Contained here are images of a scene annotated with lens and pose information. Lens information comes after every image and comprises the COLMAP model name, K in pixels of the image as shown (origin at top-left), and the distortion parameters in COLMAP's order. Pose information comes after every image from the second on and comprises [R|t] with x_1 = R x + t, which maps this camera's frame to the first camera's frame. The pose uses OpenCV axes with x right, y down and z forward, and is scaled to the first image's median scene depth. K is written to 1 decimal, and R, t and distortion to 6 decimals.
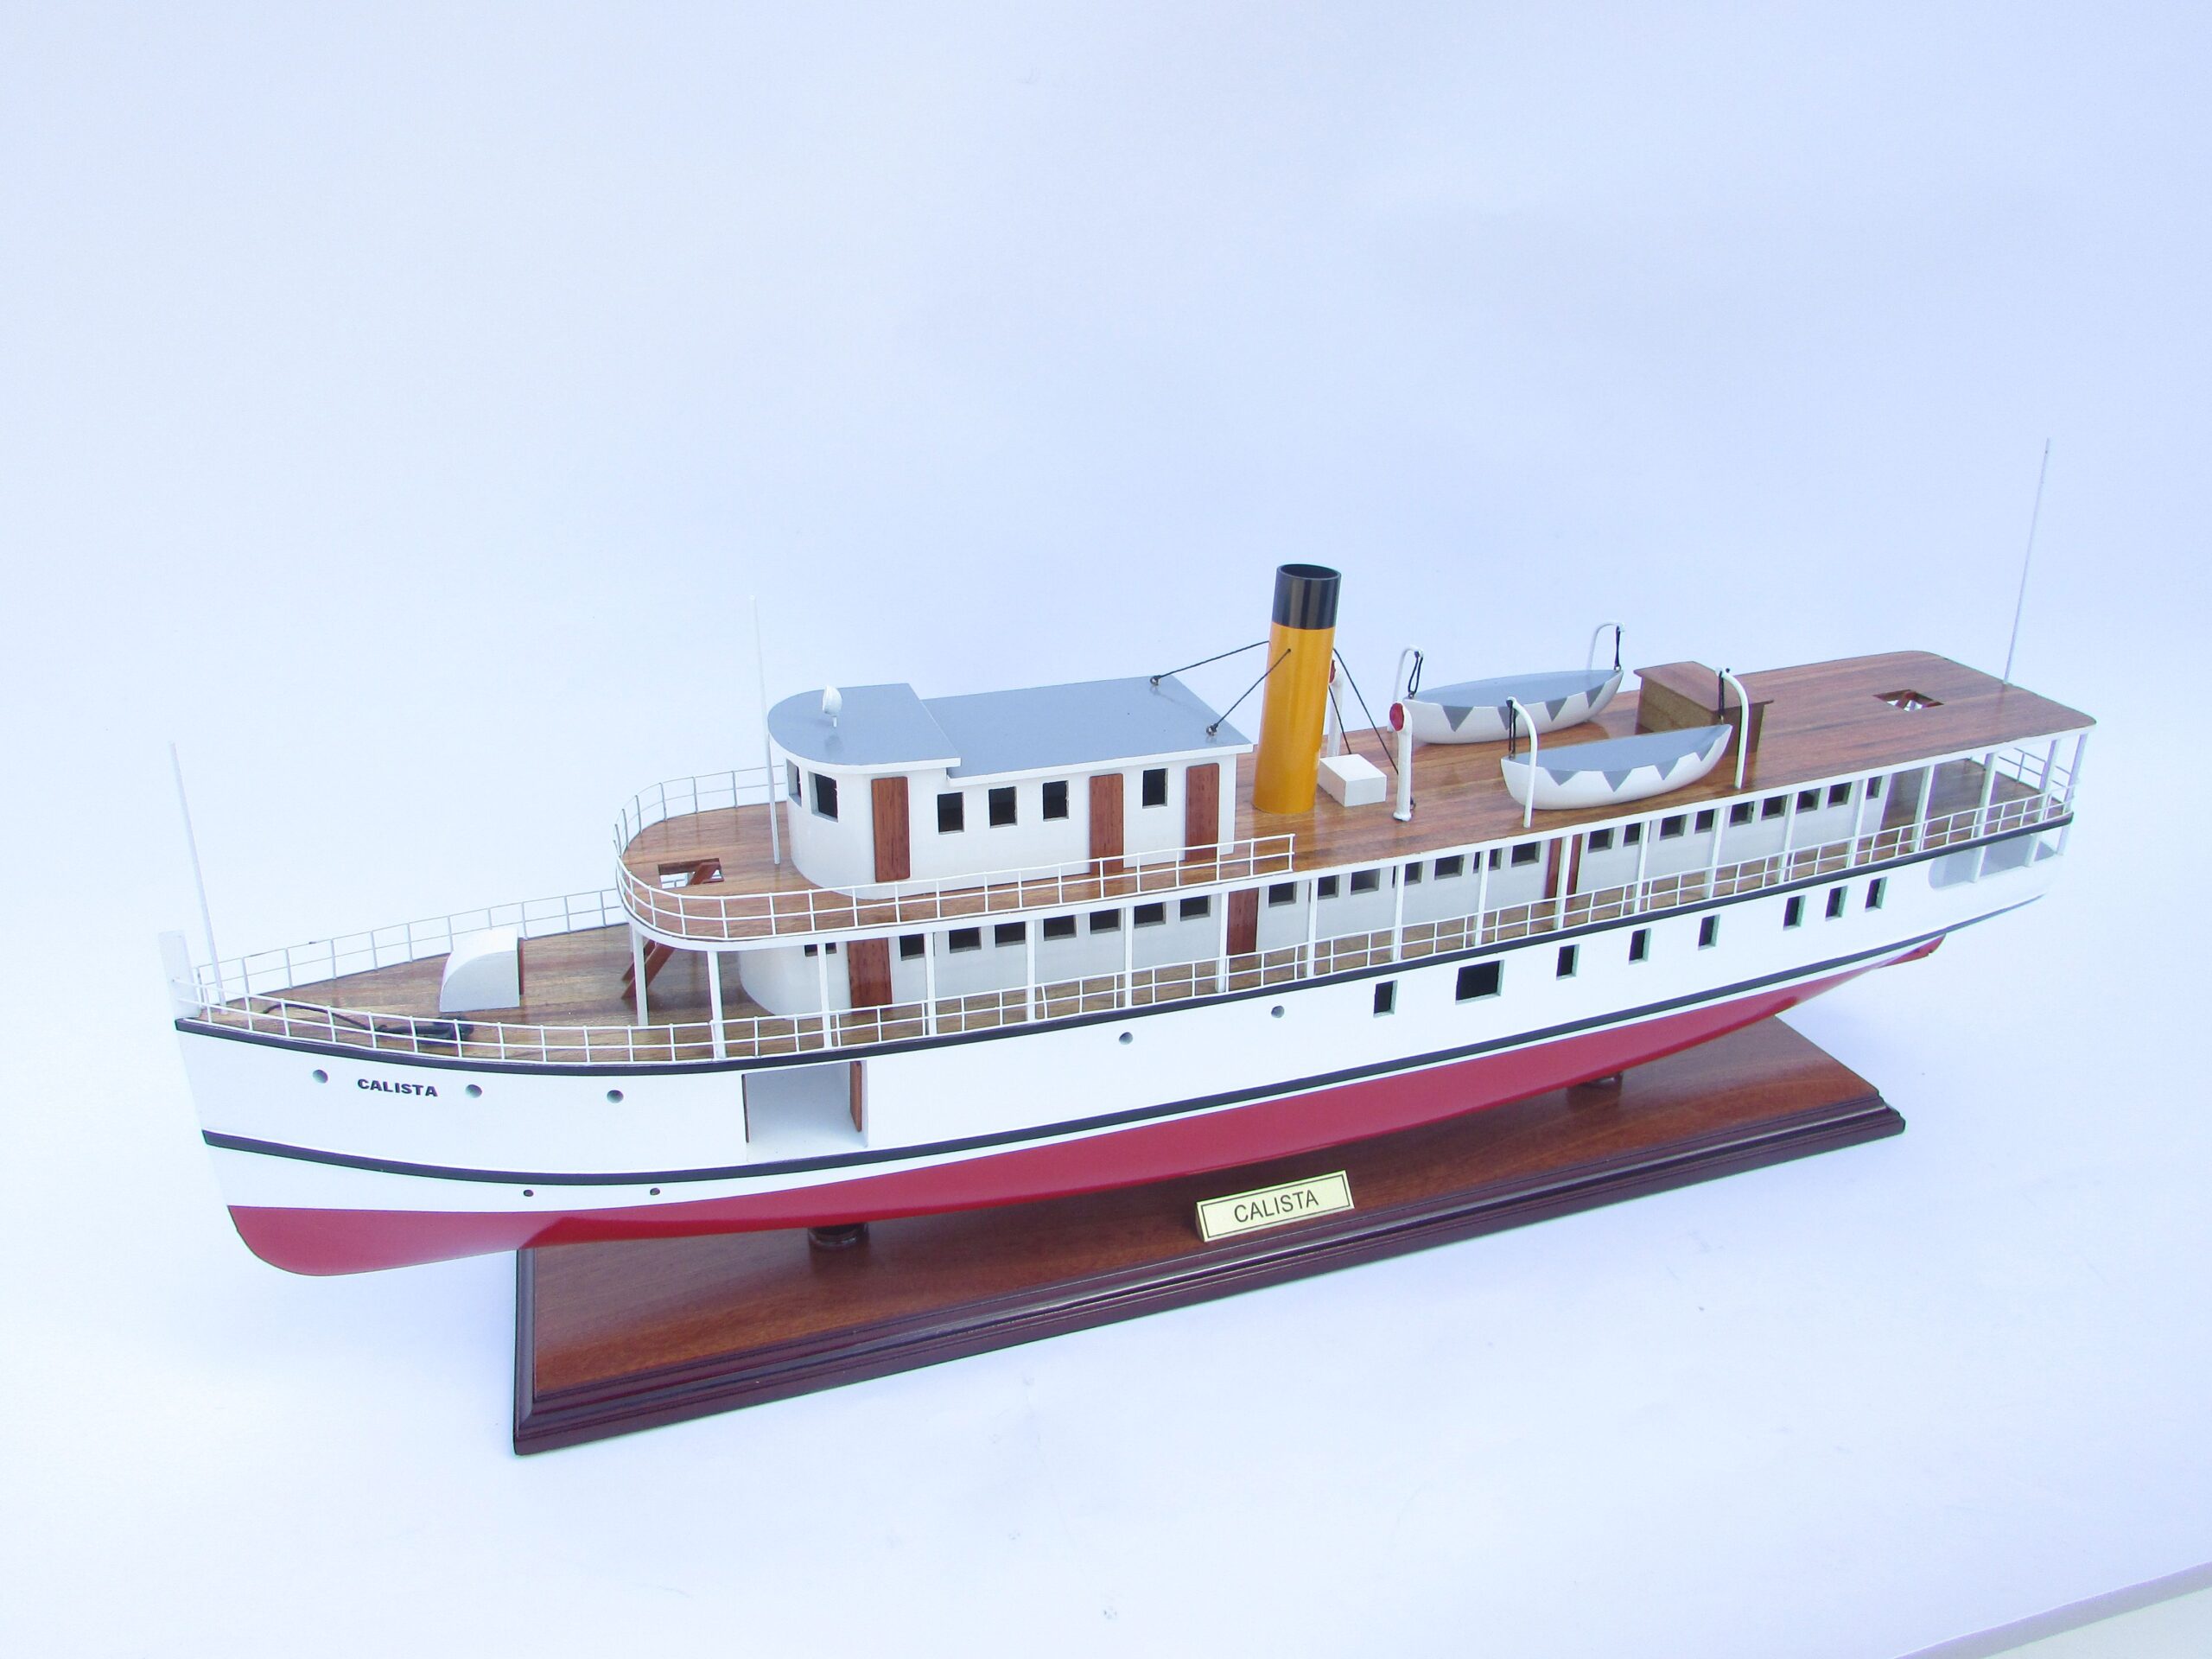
lens RADIAL K [[1585.9, 0, 1122.9], [0, 1585.9, 828.2], [0, 0, 1]] dist [-0.038979, 0.027860]
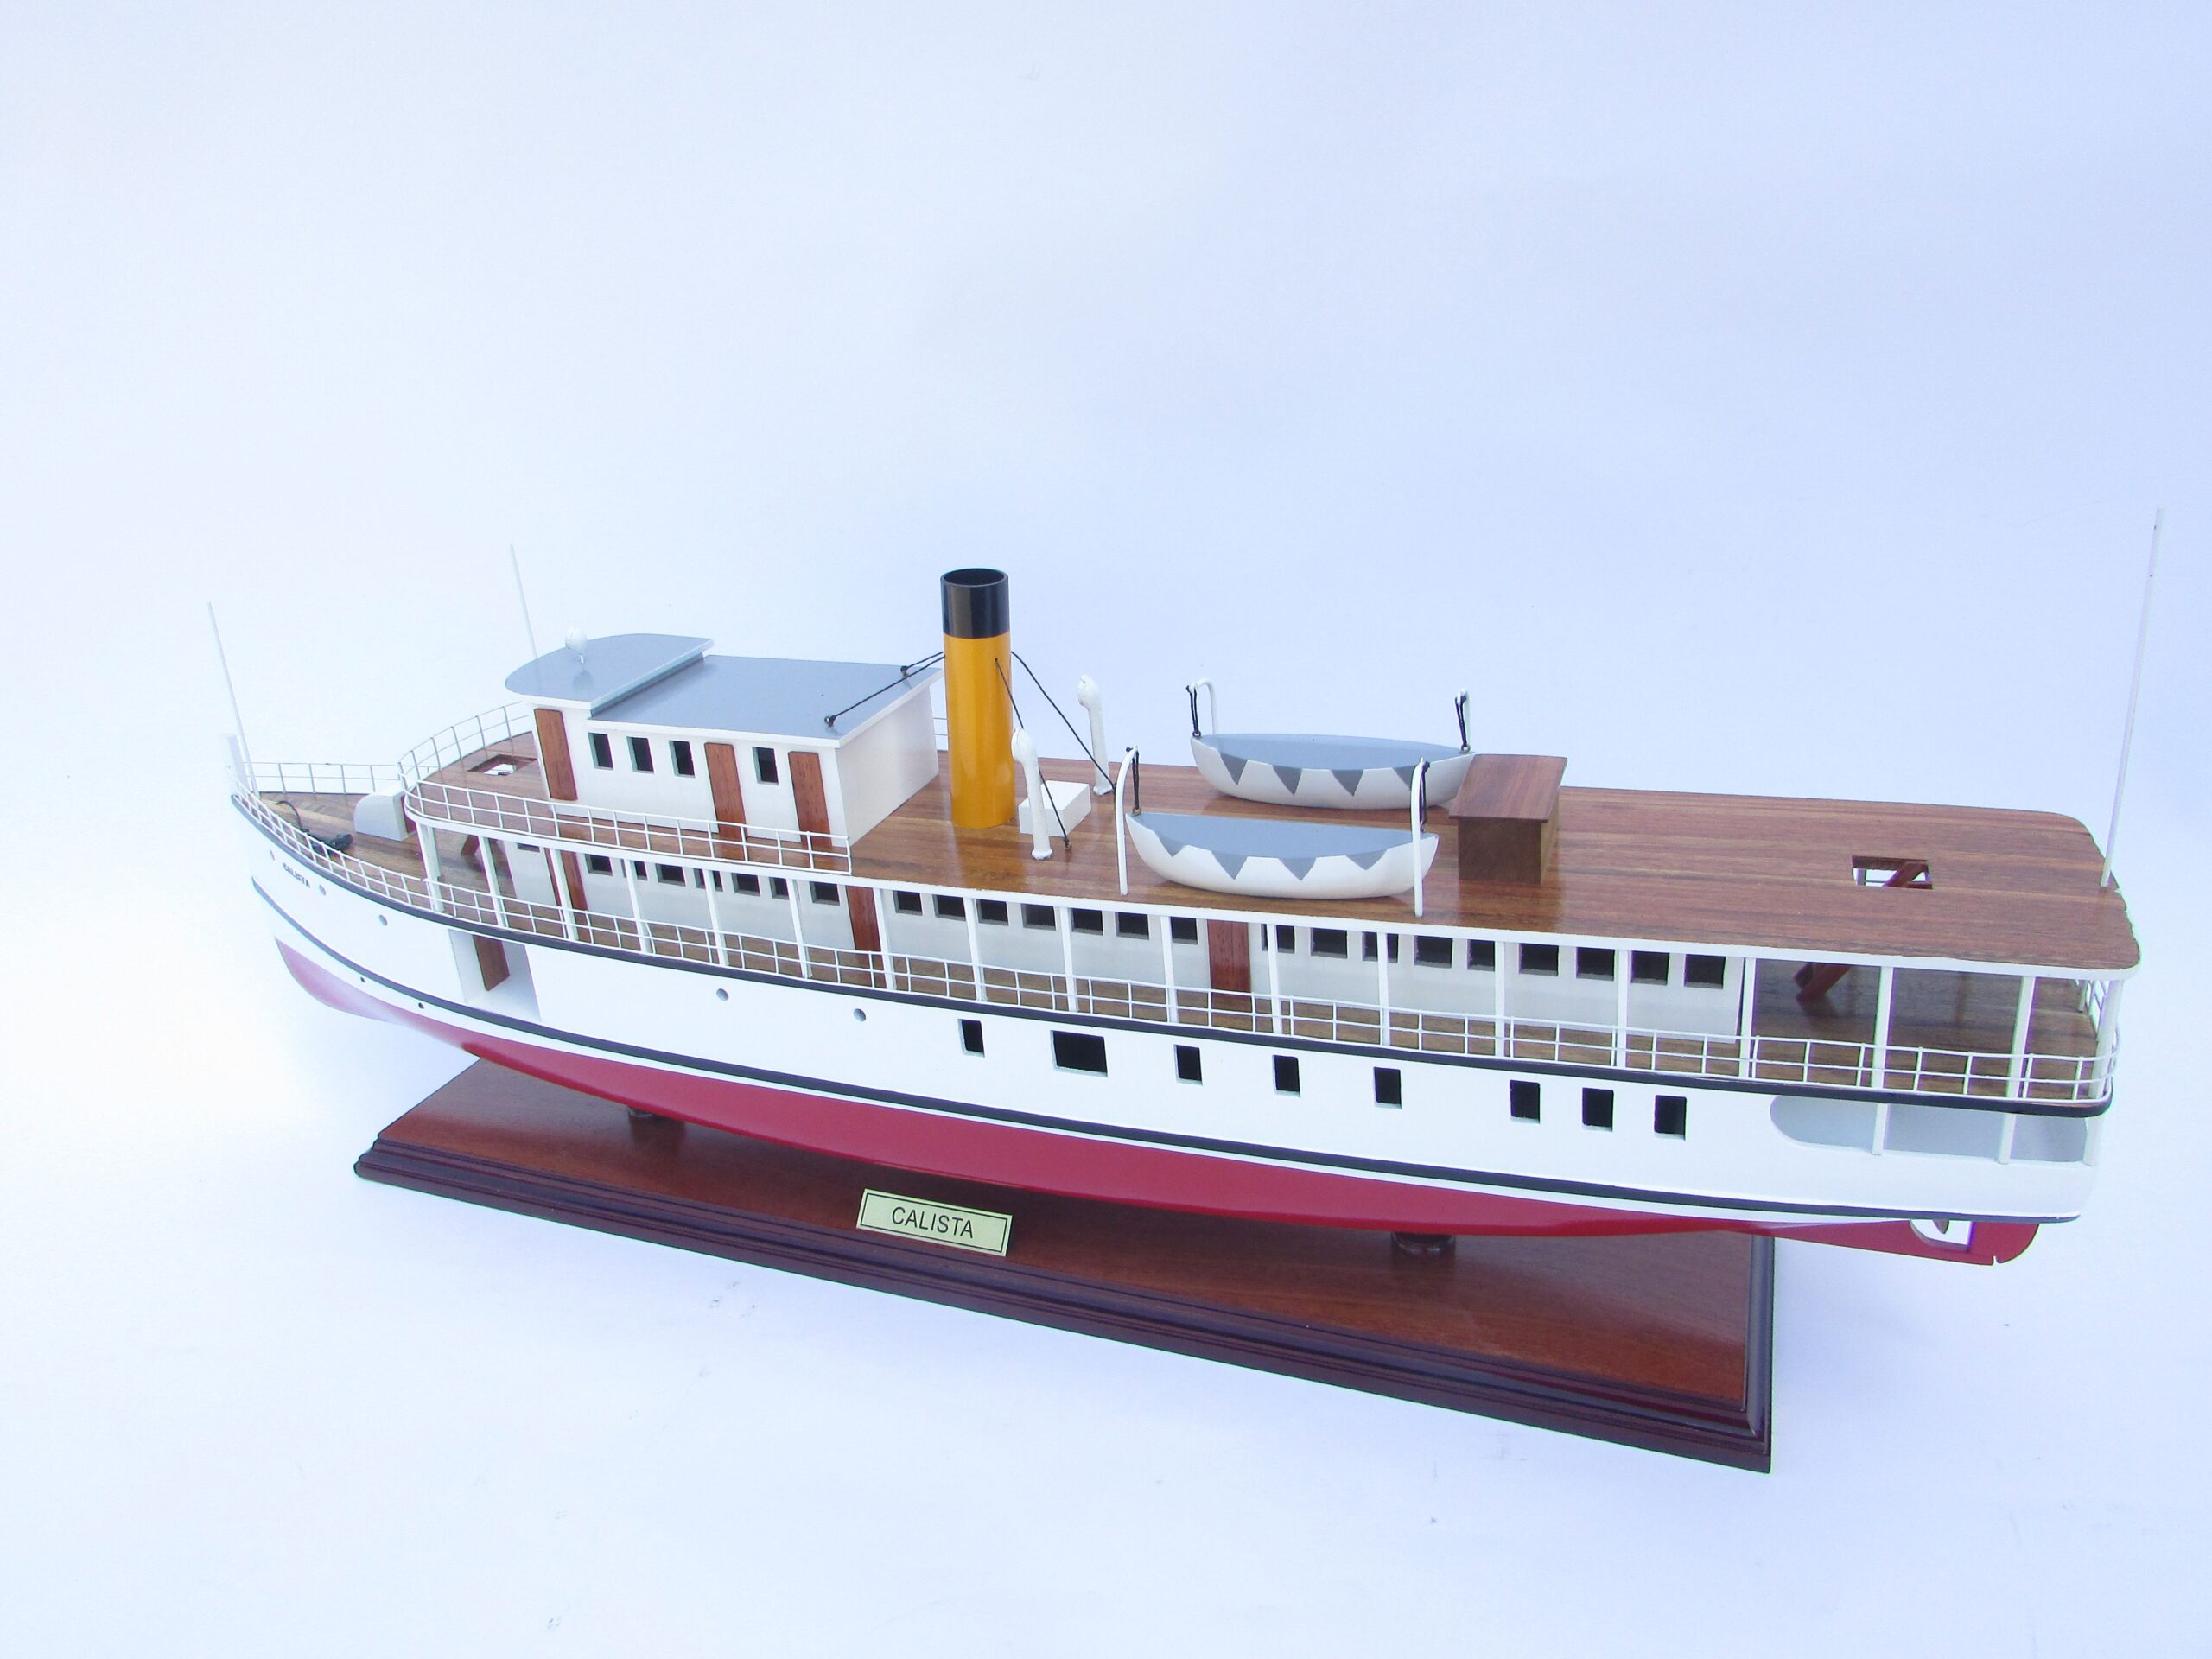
lens RADIAL K [[1585.9, 0, 1100.6], [0, 1585.9, 841.4], [0, 0, 1]] dist [-0.038979, 0.027860]
pose [[0.768912, 0.207842, -0.604629, 0.814612], [-0.198881, 0.976523, 0.082761, -0.105025], [0.607635, 0.056614, 0.792196, 0.311569]]
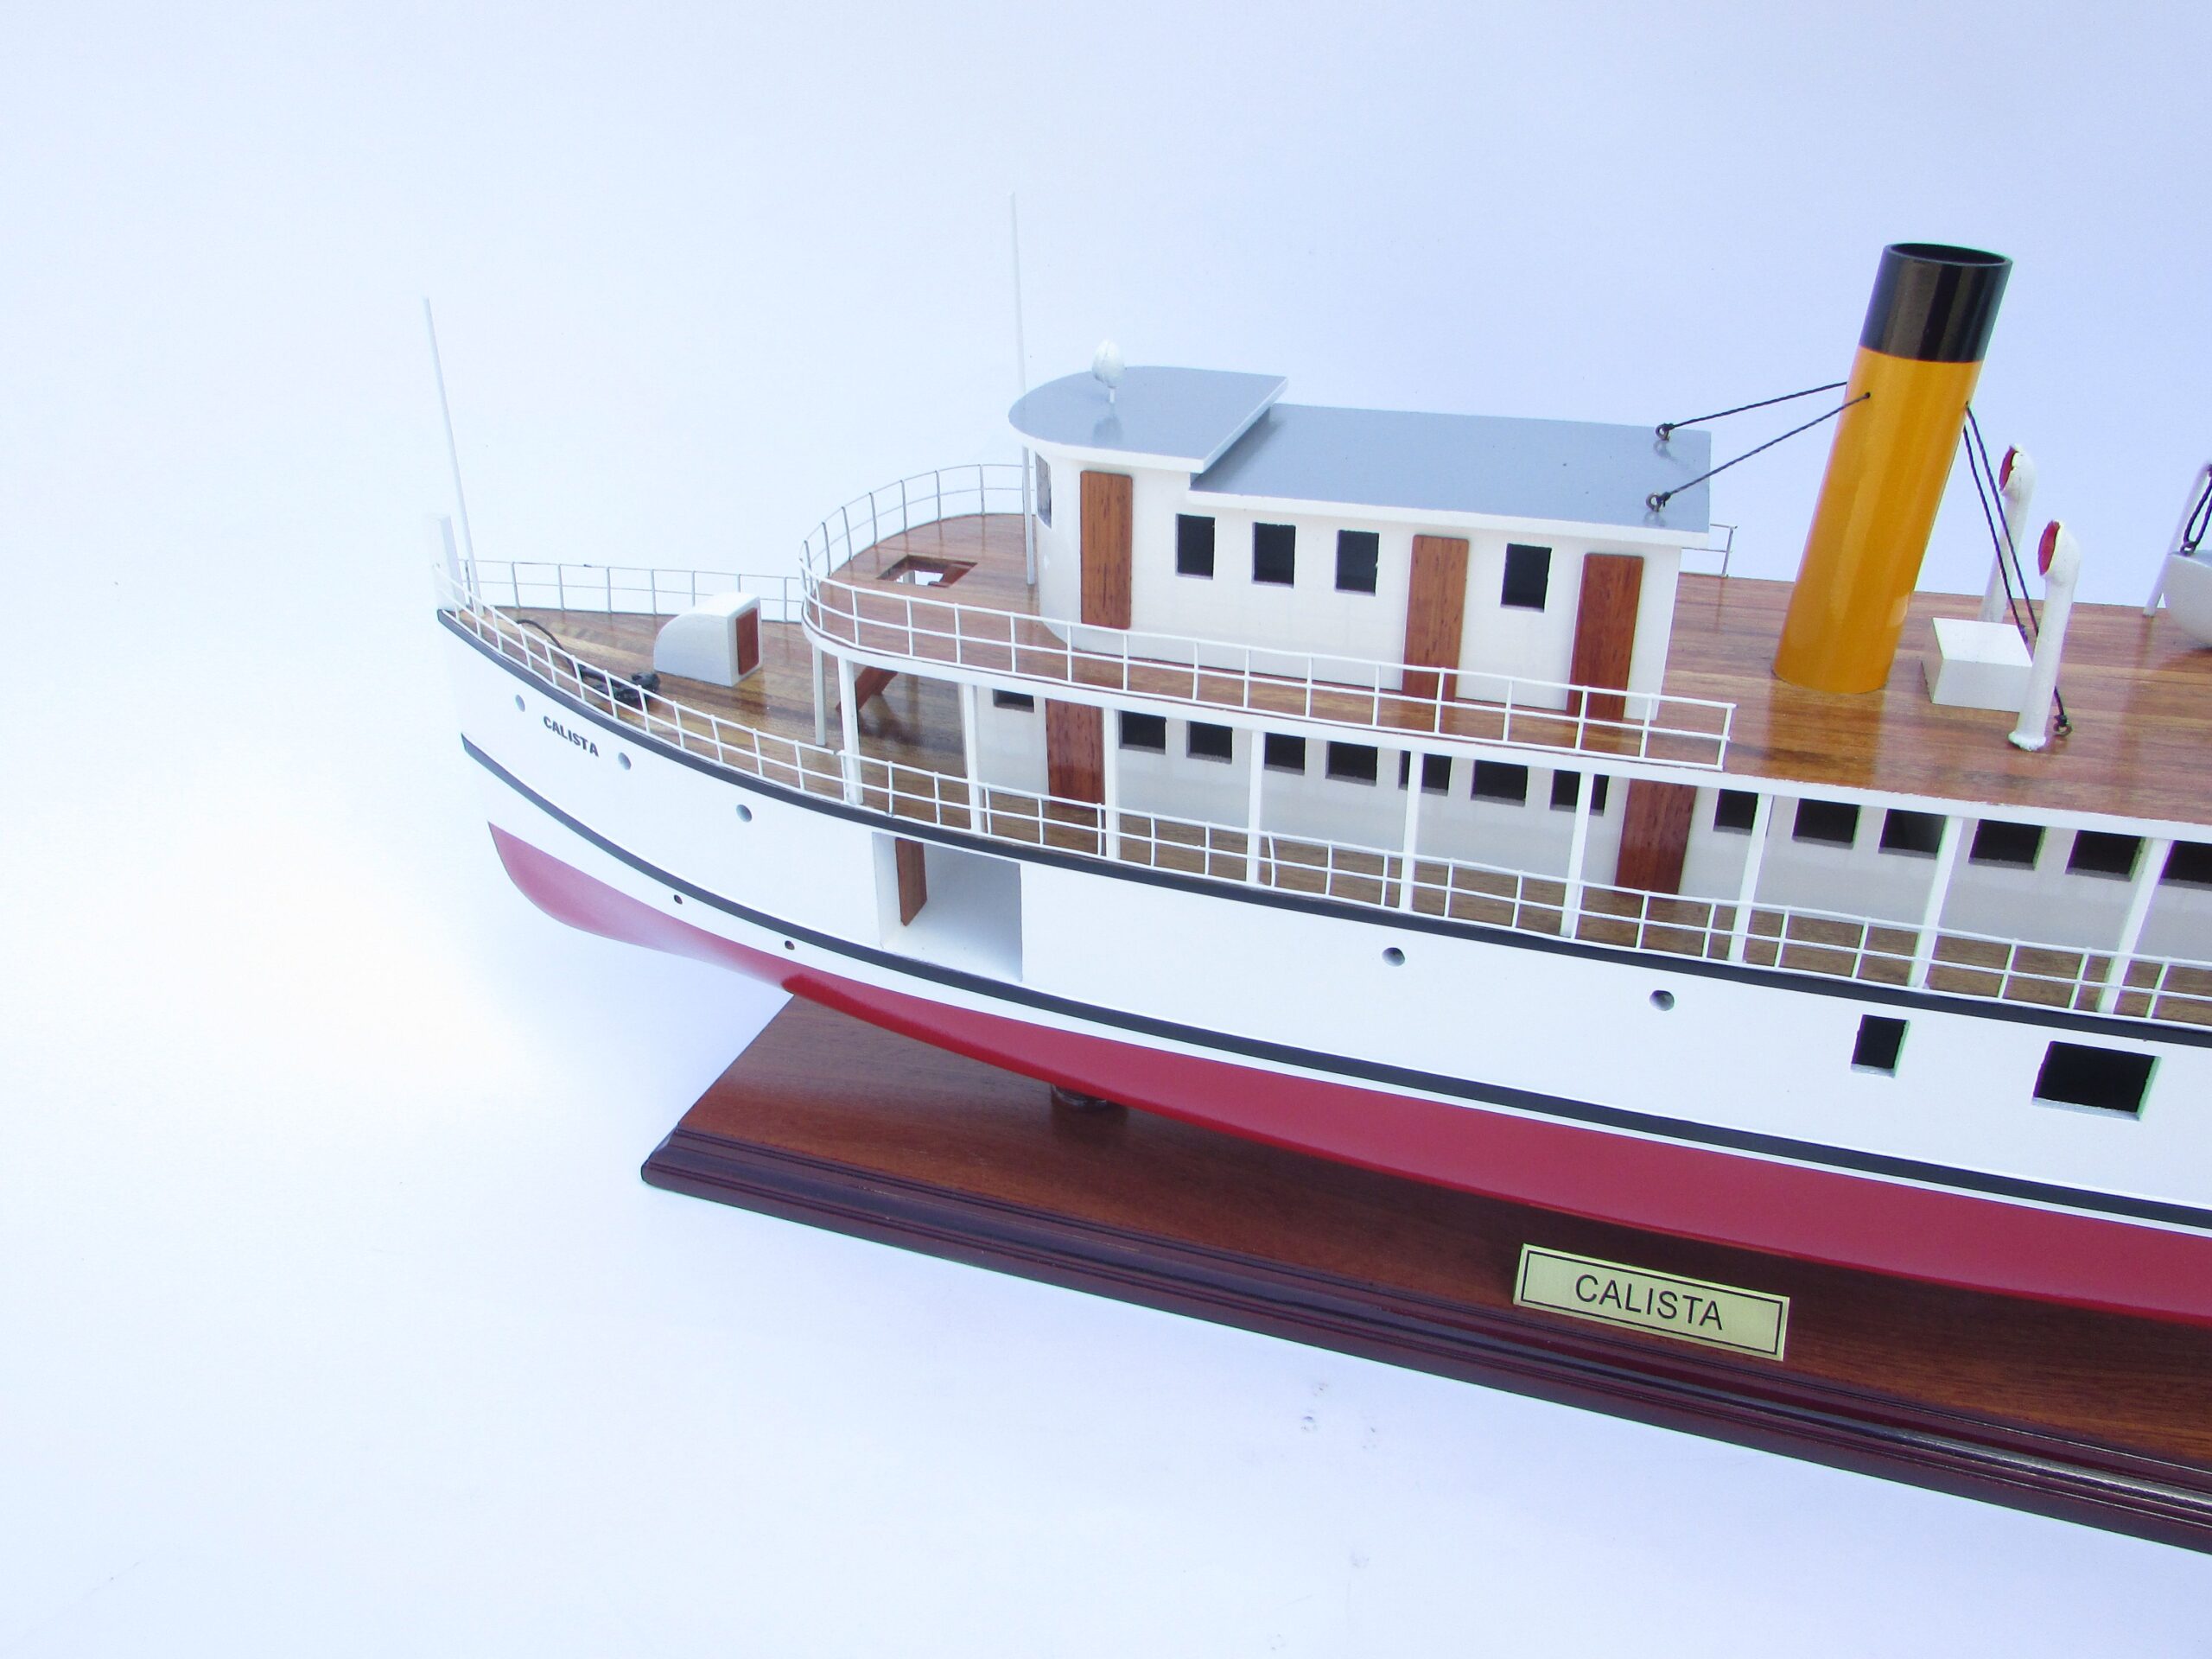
lens RADIAL K [[1585.9, 0, 1090.9], [0, 1585.9, 822.7], [0, 0, 1]] dist [-0.038979, 0.027860]
pose [[0.786638, 0.273297, -0.553632, 0.246283], [-0.224004, 0.961929, 0.156570, 0.007440], [0.575345, 0.000852, 0.817910, 0.405100]]
